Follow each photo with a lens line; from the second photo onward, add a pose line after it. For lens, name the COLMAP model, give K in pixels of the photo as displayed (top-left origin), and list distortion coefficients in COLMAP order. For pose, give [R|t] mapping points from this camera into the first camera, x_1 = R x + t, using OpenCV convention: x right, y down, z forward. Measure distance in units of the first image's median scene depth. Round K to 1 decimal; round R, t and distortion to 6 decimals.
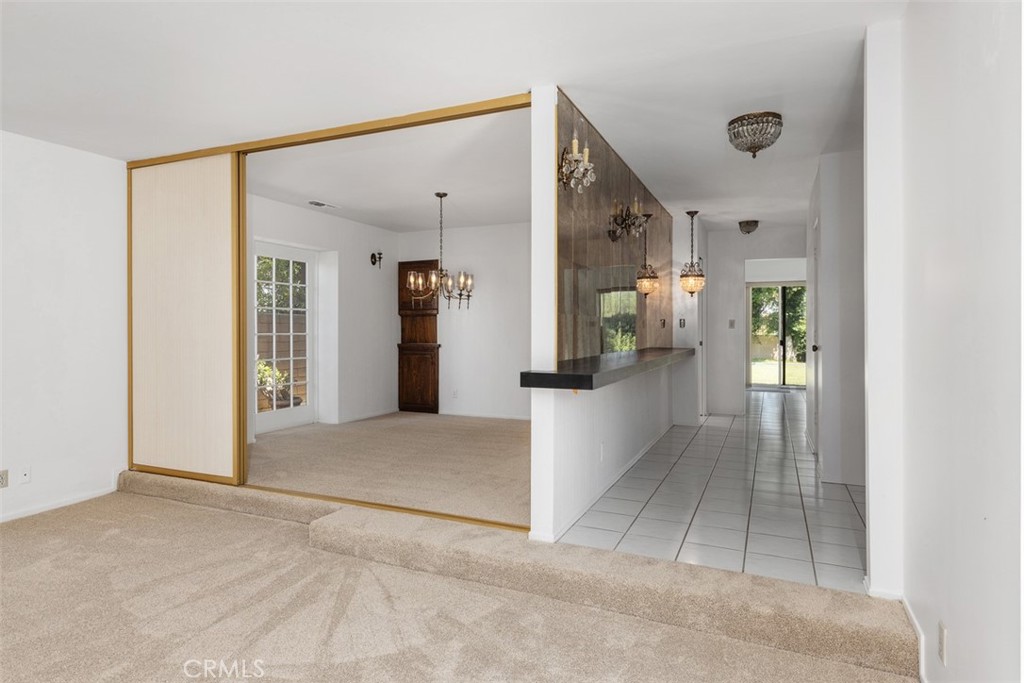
lens RADIAL K [[578.5, 0, 511.6], [0, 578.5, 332.3], [0, 0, 1]] dist [0.029533, 0.000437]
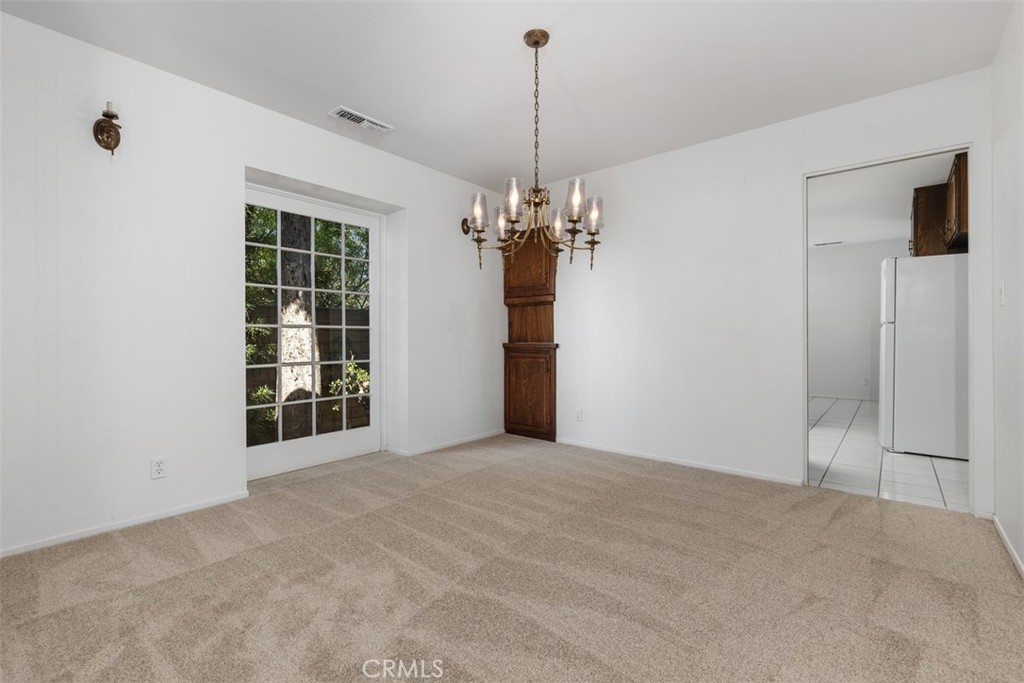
lens RADIAL K [[460.2, 0, 509.1], [0, 460.2, 331.3], [0, 0, 1]] dist [0.004974, -0.001659]
pose [[0.961103, -0.003347, -0.276170, -0.025474], [-0.000501, 0.999904, -0.013860, 0.013199], [0.276190, 0.013459, 0.961009, 0.443116]]
